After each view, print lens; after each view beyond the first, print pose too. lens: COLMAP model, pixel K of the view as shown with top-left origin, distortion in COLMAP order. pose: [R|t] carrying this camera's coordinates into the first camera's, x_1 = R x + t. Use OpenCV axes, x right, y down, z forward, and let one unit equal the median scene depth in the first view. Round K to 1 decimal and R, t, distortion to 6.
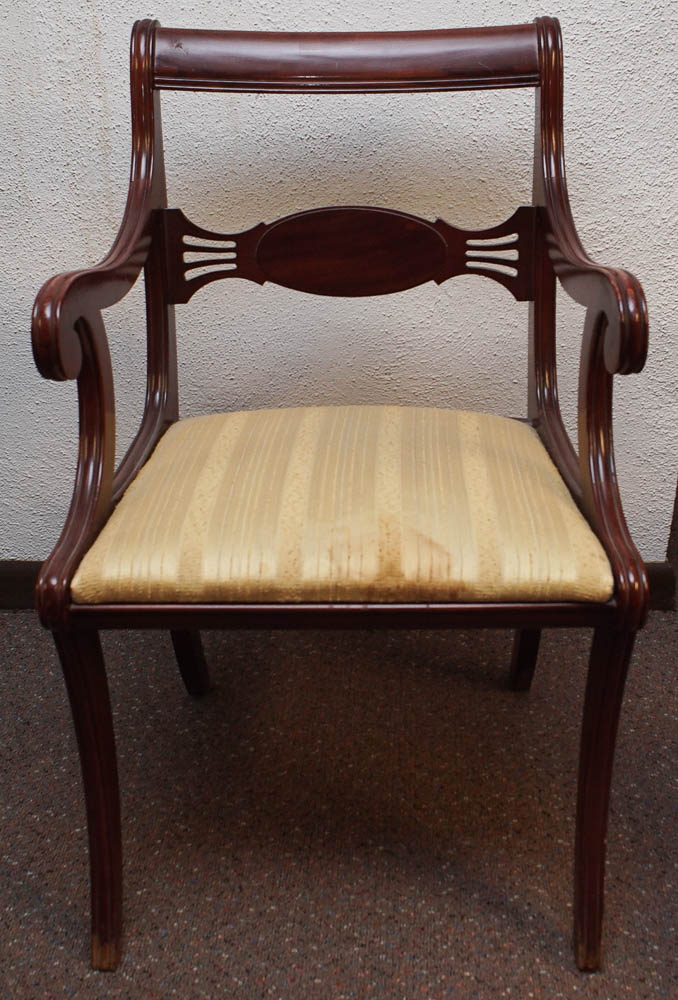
lens RADIAL K [[1228.4, 0, 336.7], [0, 1228.4, 498.5], [0, 0, 1]] dist [-0.082167, 0.000000]
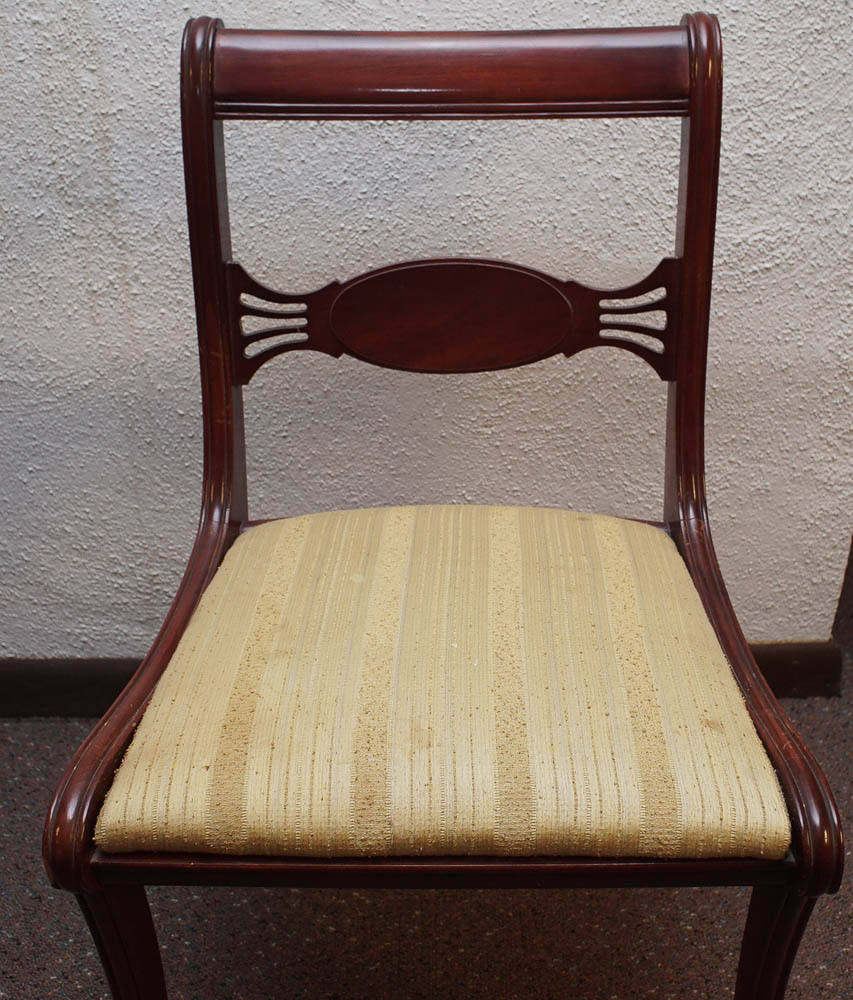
lens RADIAL K [[1240.8, 0, 429.5], [0, 1240.8, 501.5], [0, 0, 1]] dist [-0.078983, 0.000000]
pose [[0.998214, -0.030113, 0.051591, -0.039418], [0.026056, 0.996645, 0.077593, -0.124648], [-0.053755, -0.076111, 0.995649, 0.240449]]
